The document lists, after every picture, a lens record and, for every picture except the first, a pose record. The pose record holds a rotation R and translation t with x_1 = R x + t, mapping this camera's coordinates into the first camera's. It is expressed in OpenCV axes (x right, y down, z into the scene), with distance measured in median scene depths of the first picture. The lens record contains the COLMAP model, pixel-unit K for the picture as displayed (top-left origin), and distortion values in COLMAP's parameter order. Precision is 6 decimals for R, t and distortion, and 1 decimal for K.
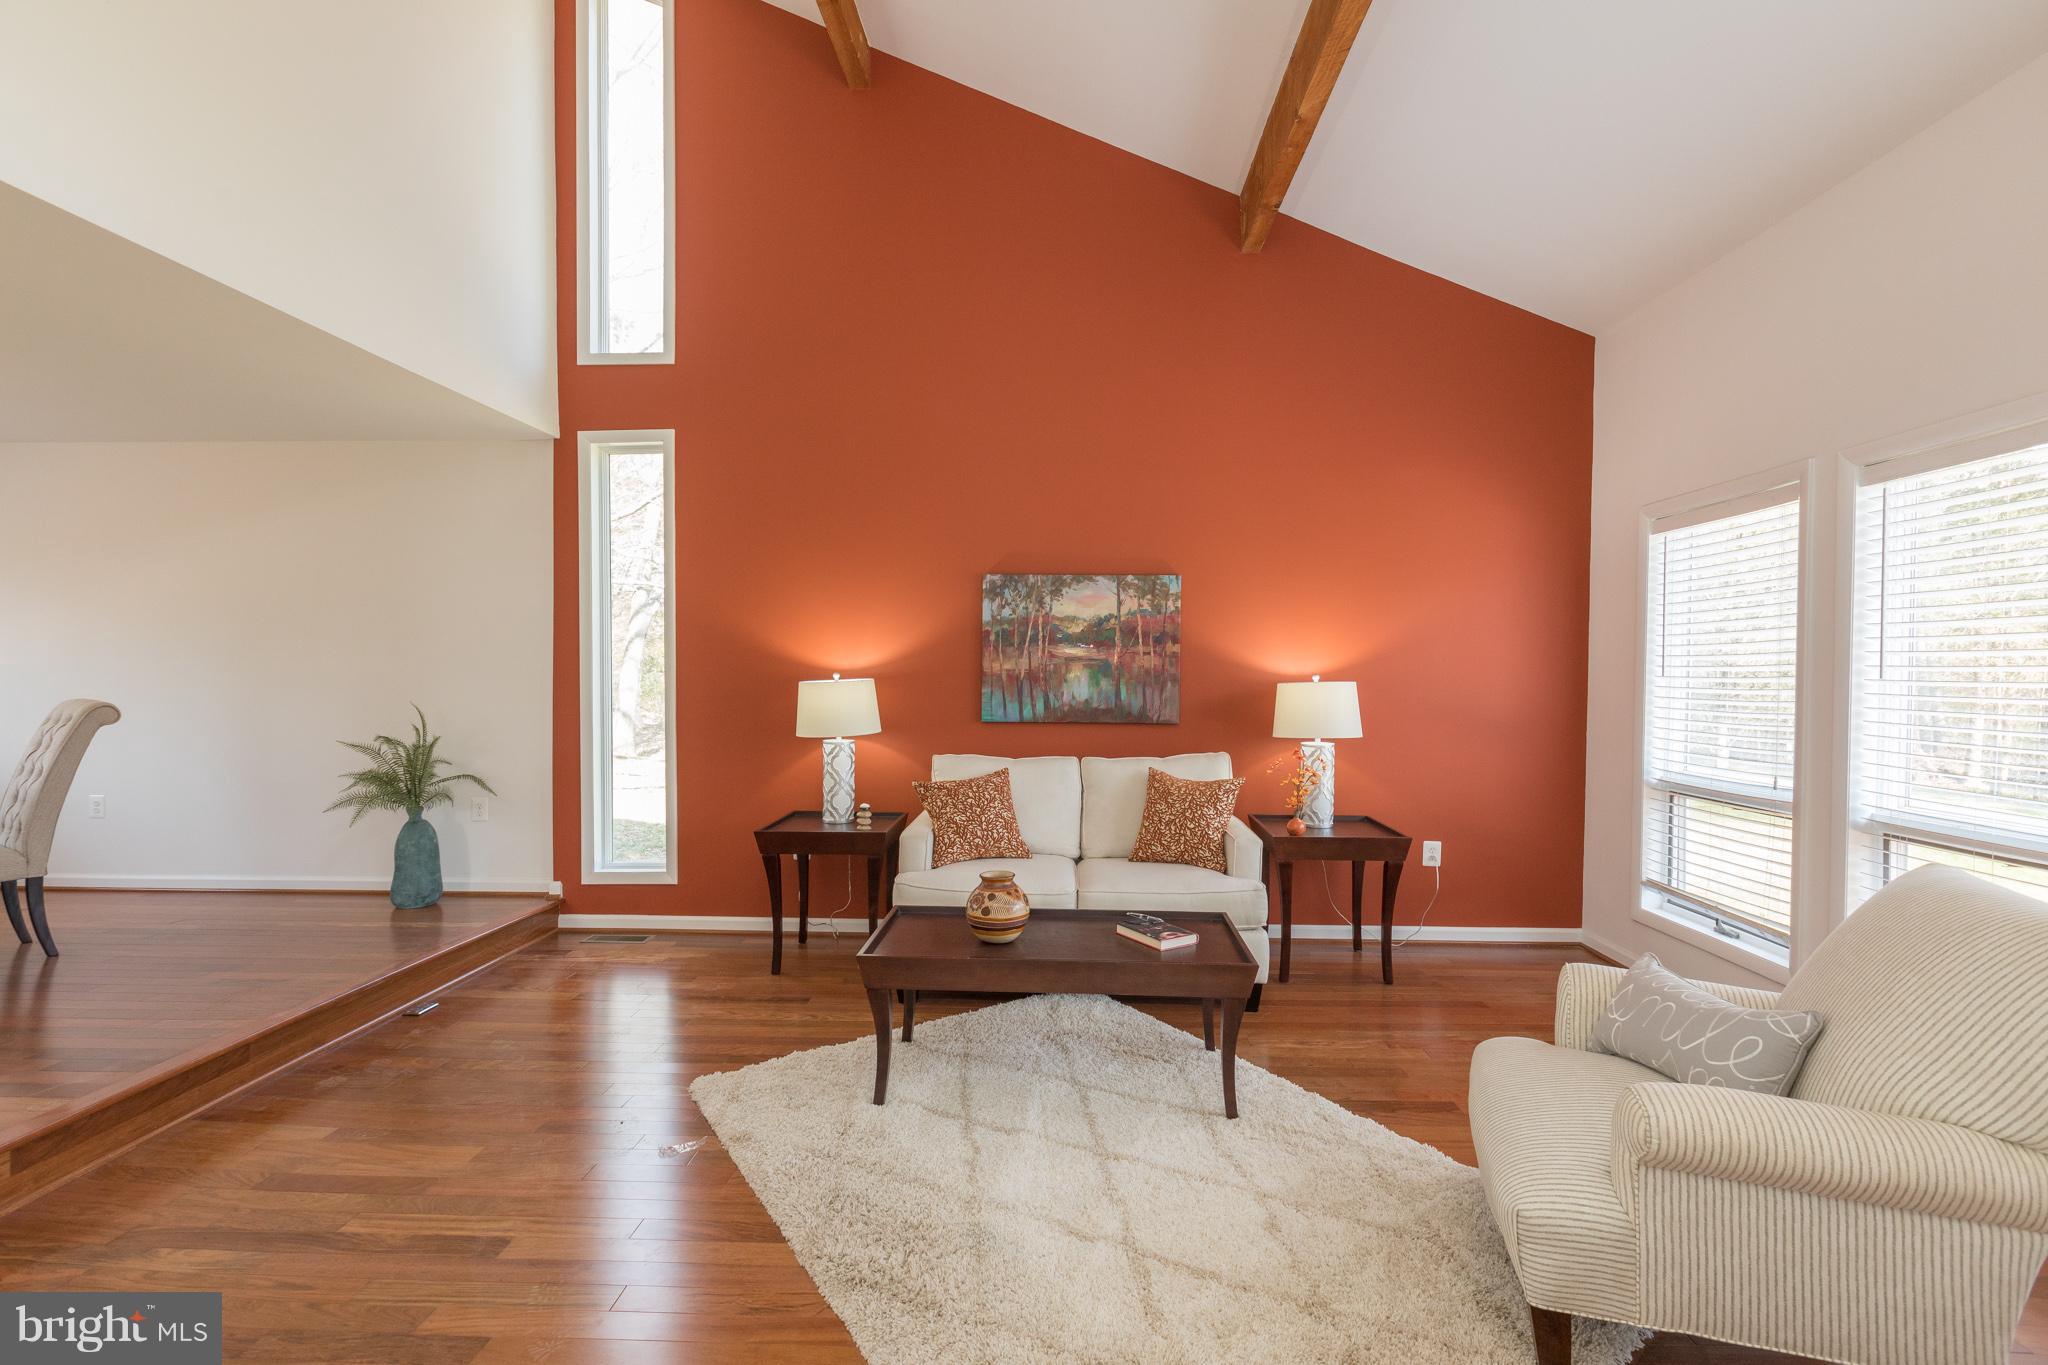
lens RADIAL K [[920.4, 0, 1029.2], [0, 920.4, 677.2], [0, 0, 1]] dist [-0.002216, 0.000432]
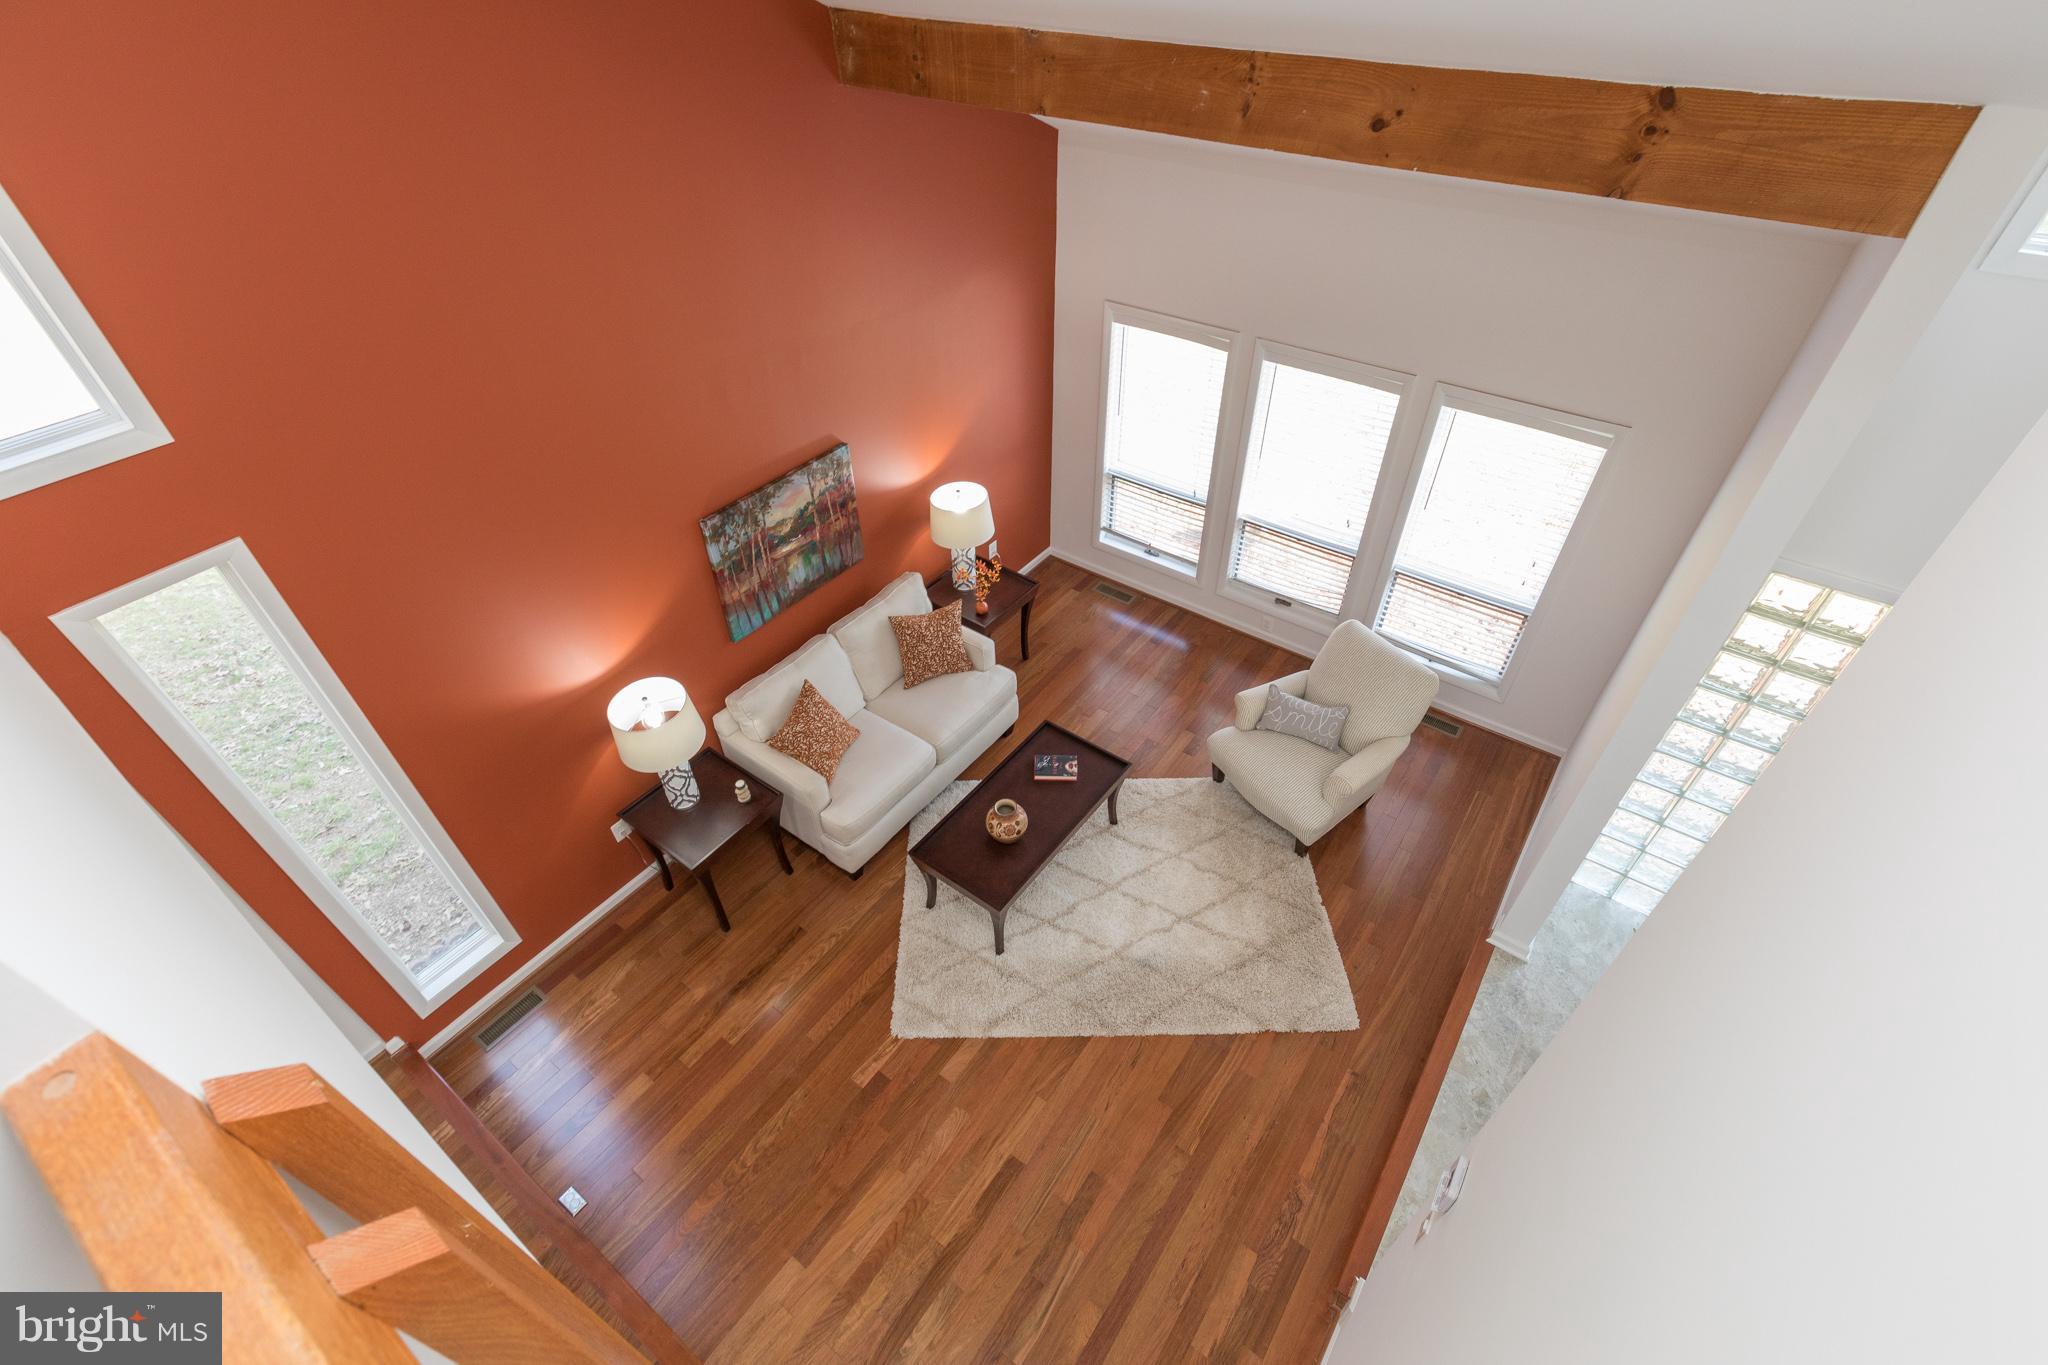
lens RADIAL K [[920.4, 0, 1031.0], [0, 920.4, 683.1], [0, 0, 1]] dist [-0.002216, 0.000432]
pose [[0.550016, -0.561989, 0.617778, -0.547065], [0.007059, 0.742820, 0.669454, -0.626492], [-0.835124, -0.363850, 0.412530, 0.265837]]
